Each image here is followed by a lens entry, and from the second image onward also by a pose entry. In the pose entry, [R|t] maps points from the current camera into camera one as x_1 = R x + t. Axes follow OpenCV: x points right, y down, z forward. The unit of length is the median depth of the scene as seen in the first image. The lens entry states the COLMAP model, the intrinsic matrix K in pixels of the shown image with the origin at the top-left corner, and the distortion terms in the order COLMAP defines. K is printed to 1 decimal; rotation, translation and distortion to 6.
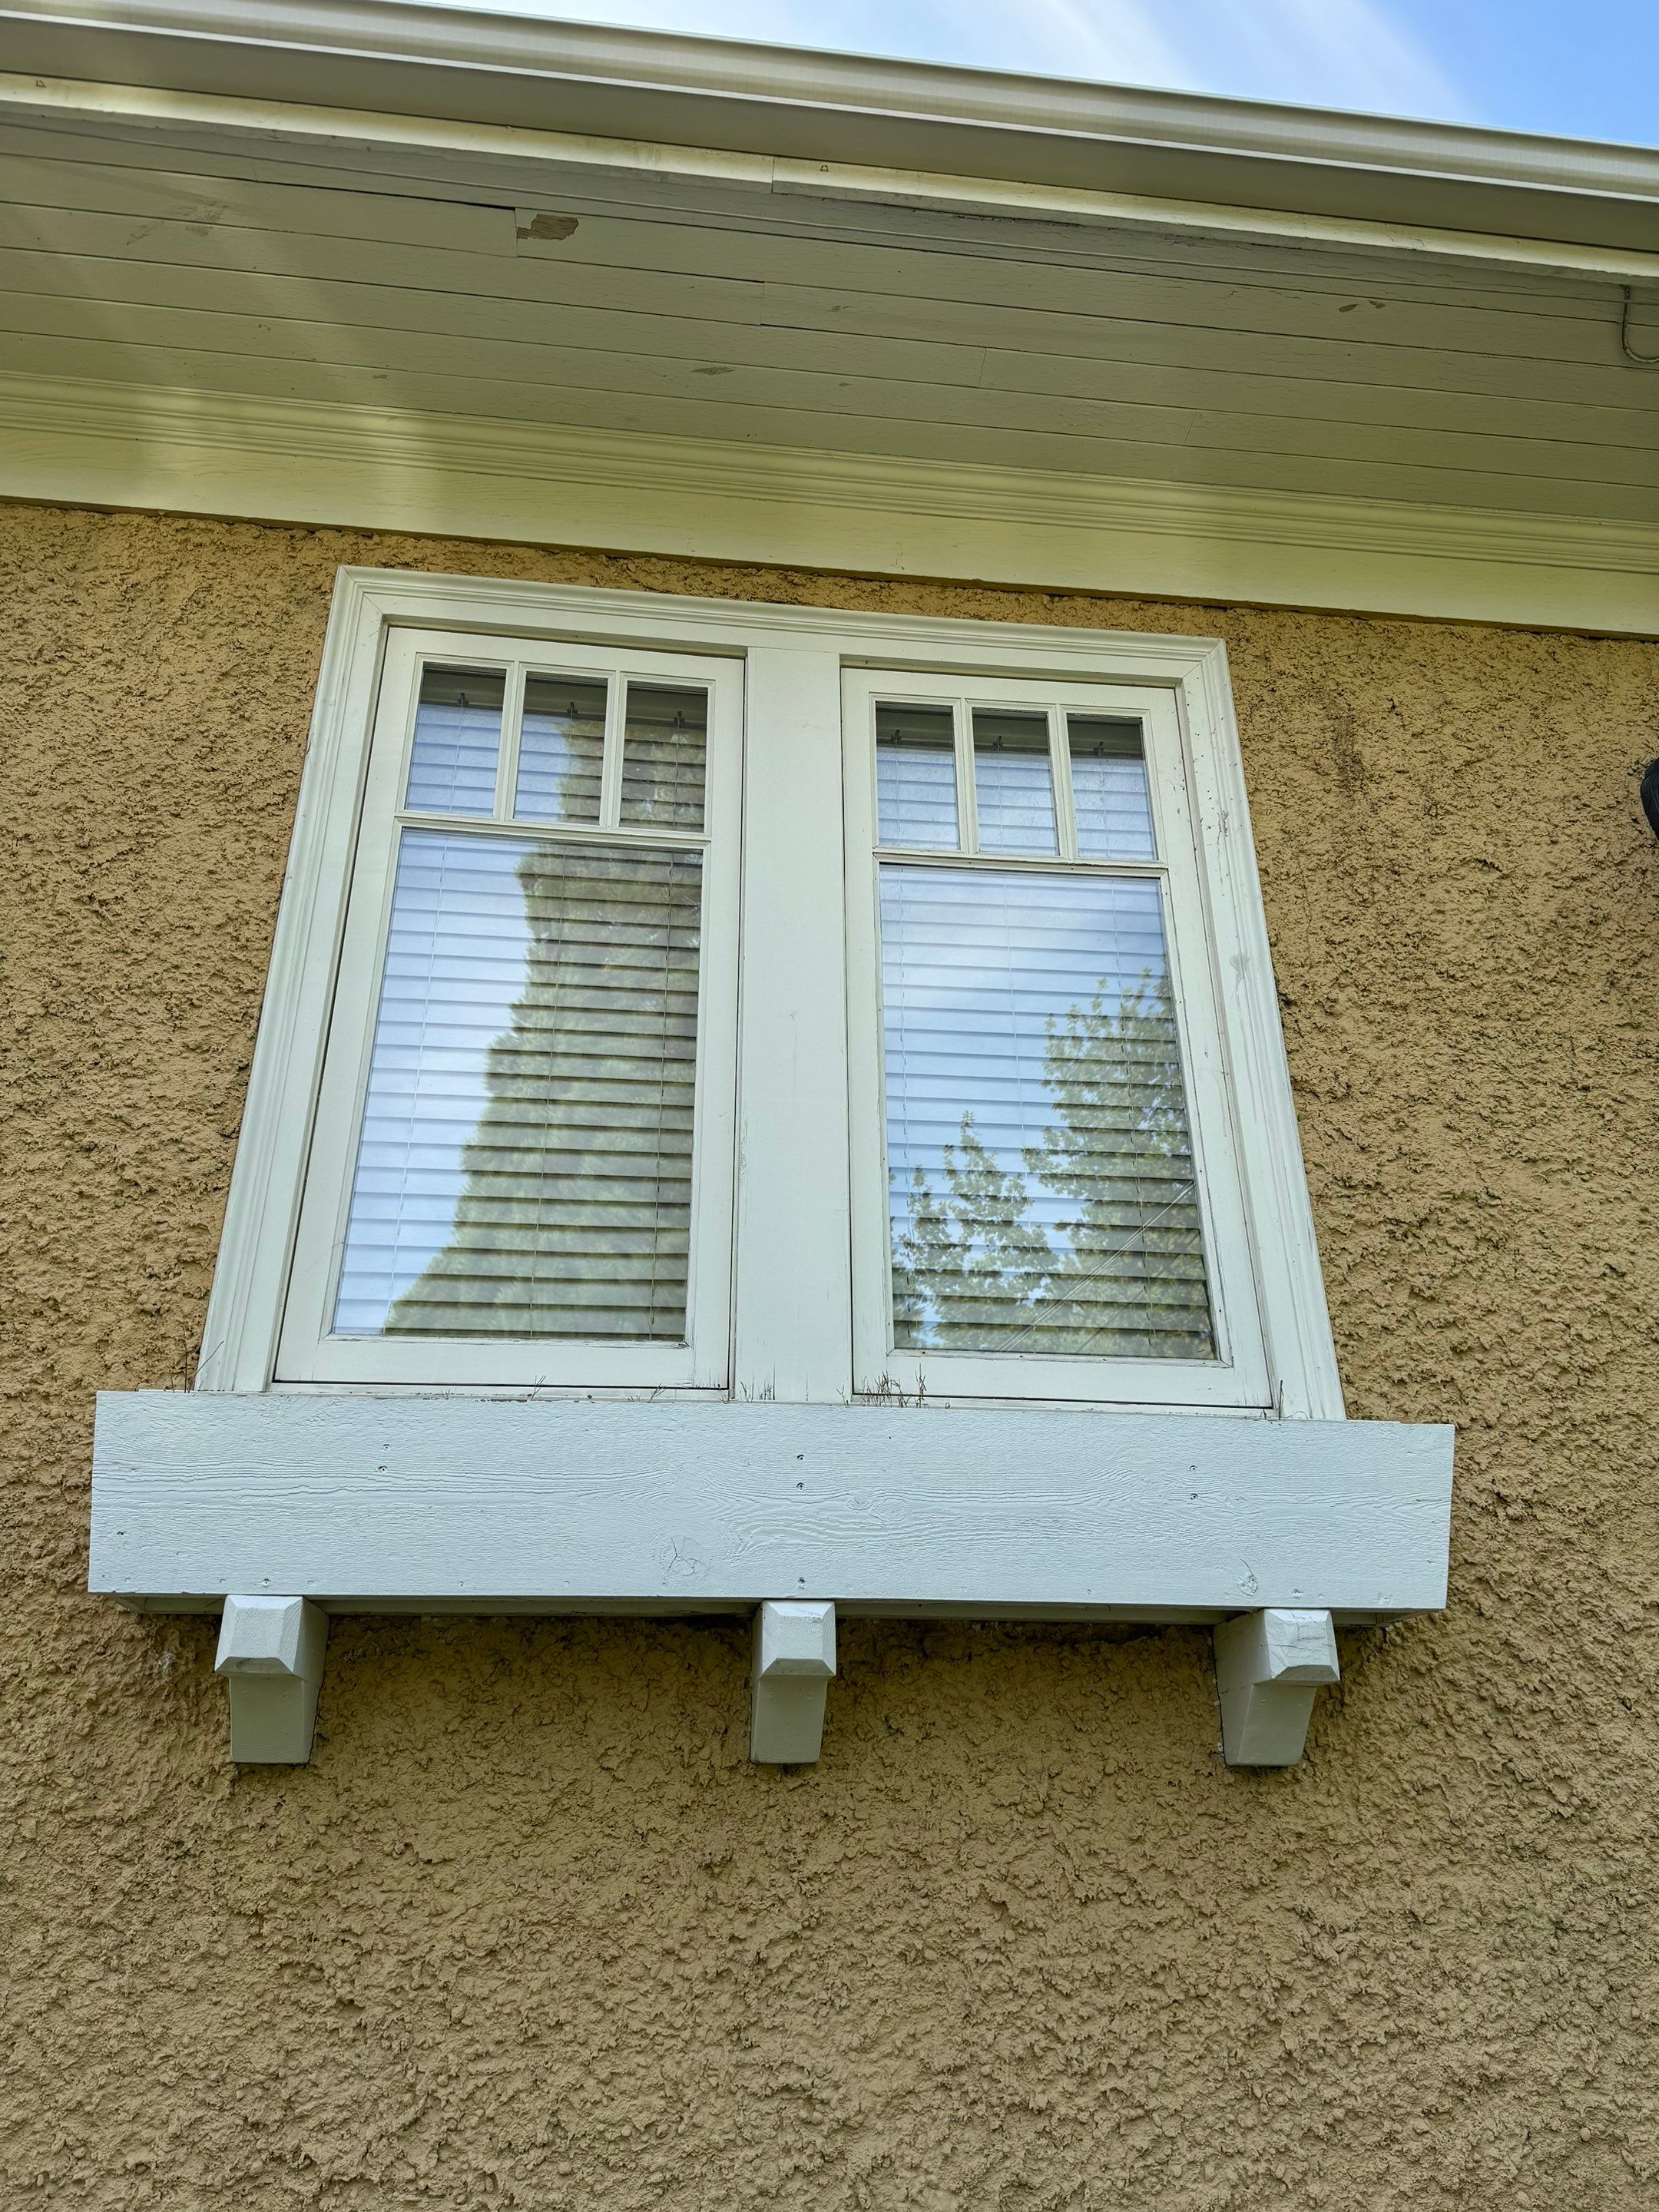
lens RADIAL K [[1548.0, 0, 820.9], [0, 1548.0, 1109.9], [0, 0, 1]] dist [-0.004033, -0.006089]
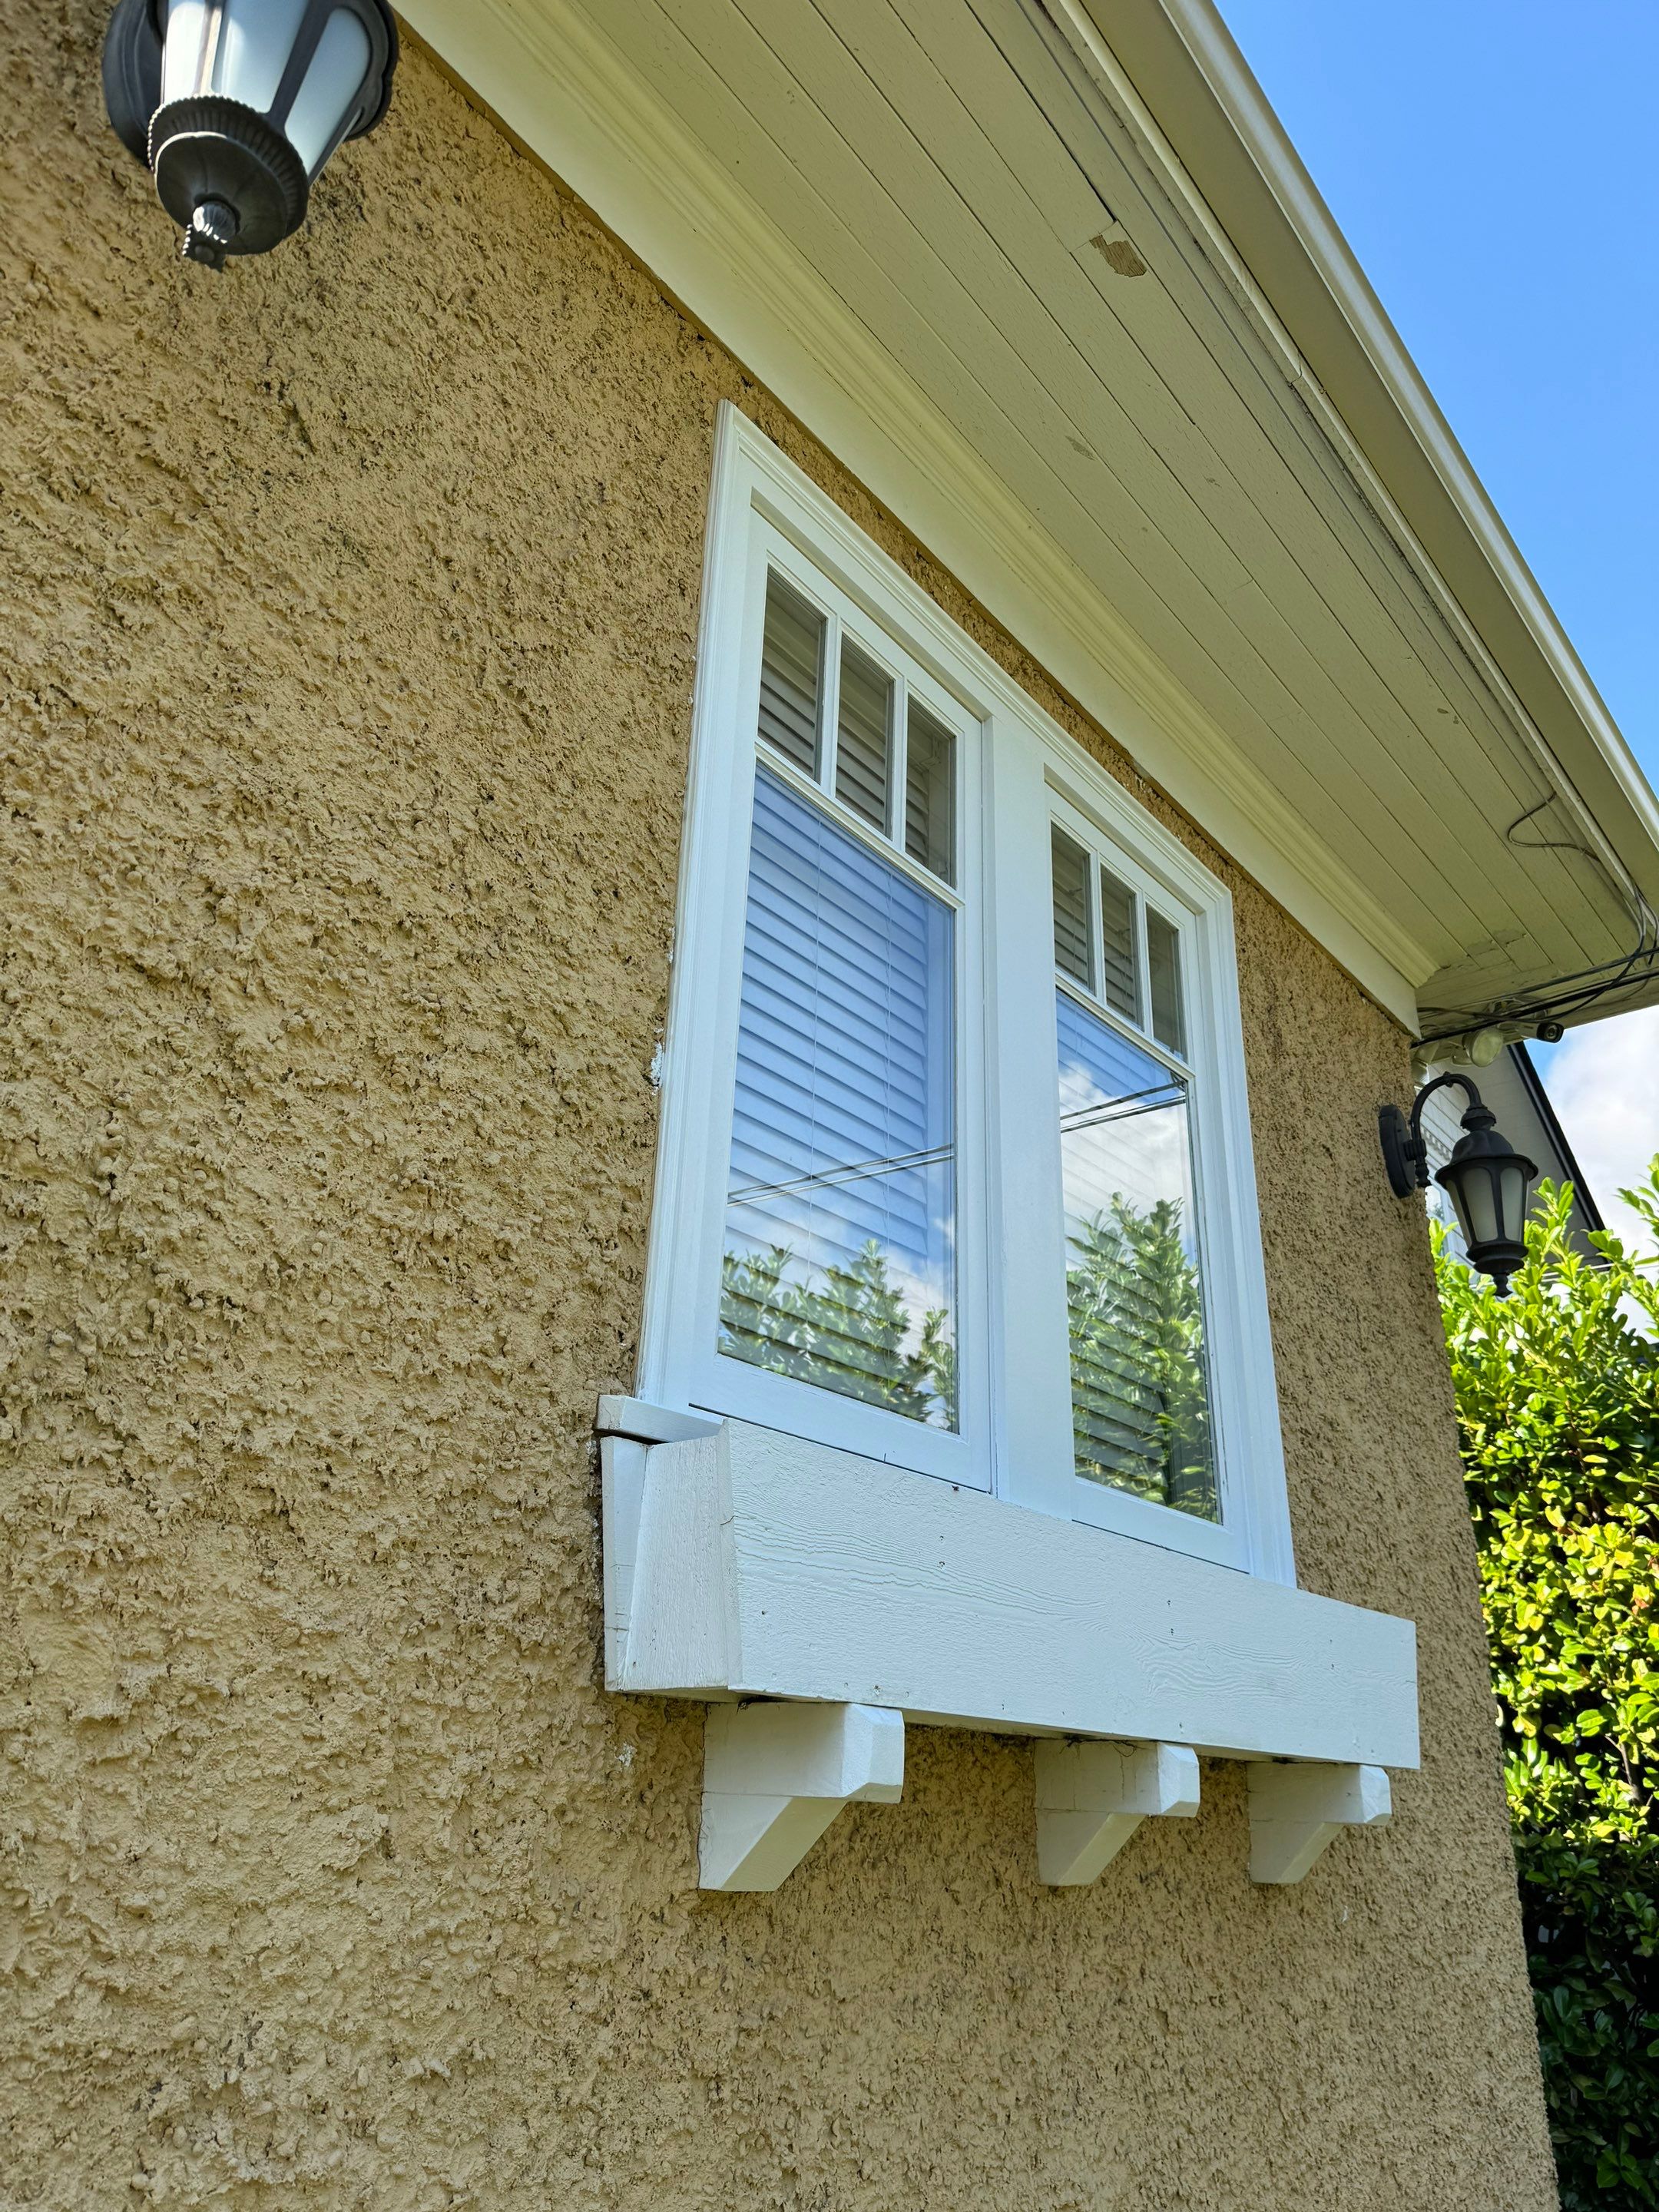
lens RADIAL K [[1559.7, 0, 830.3], [0, 1559.7, 1117.8], [0, 0, 1]] dist [0.063314, -0.104536]
pose [[0.718677, 0.307347, 0.623731, -0.871414], [-0.327009, 0.941017, -0.086905, 0.080249], [-0.613652, -0.141509, 0.776793, 0.332215]]
